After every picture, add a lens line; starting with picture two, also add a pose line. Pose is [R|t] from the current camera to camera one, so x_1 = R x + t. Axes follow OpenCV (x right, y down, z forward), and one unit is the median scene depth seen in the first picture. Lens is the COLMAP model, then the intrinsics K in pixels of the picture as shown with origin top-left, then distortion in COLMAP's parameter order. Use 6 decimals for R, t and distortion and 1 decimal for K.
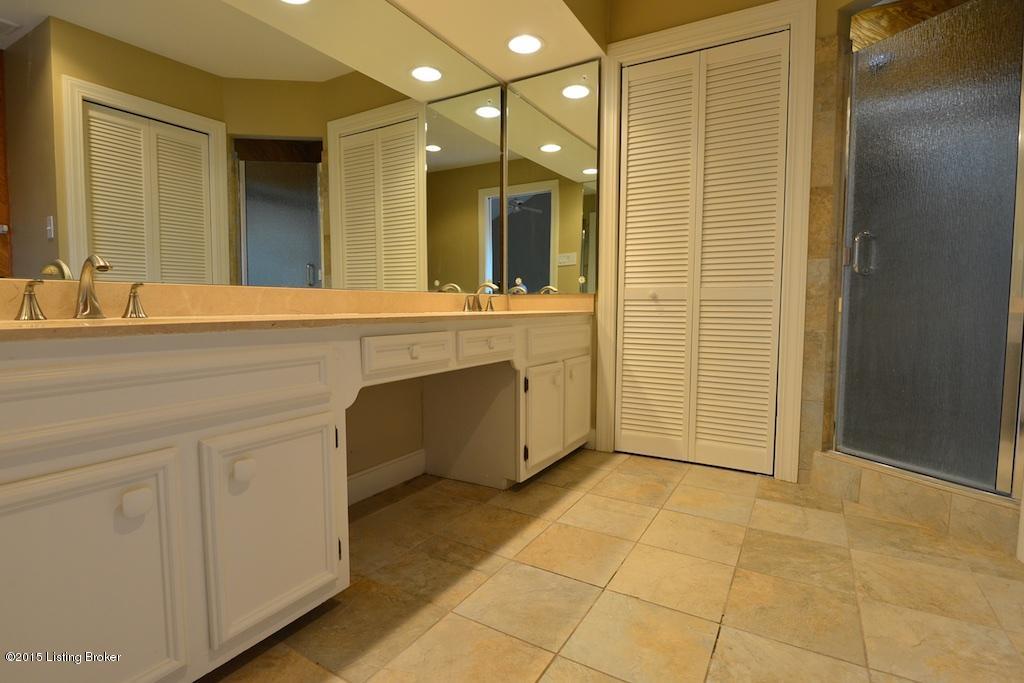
lens RADIAL K [[499.6, 0, 513.2], [0, 499.6, 340.2], [0, 0, 1]] dist [-0.004723, -0.001332]
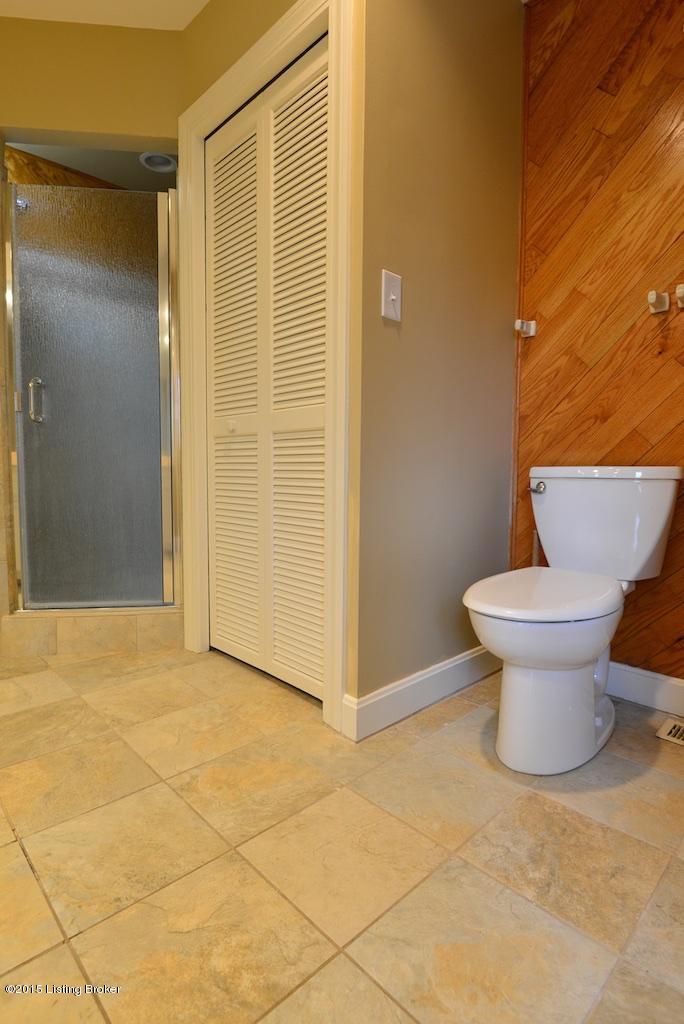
lens RADIAL K [[527.7, 0, 341.6], [0, 527.7, 508.8], [0, 0, 1]] dist [-0.016442, -0.000308]
pose [[0.280287, -0.074322, 0.957035, -0.149426], [0.062007, 0.996318, 0.059212, 0.015006], [-0.957911, 0.042746, 0.283864, 0.178418]]
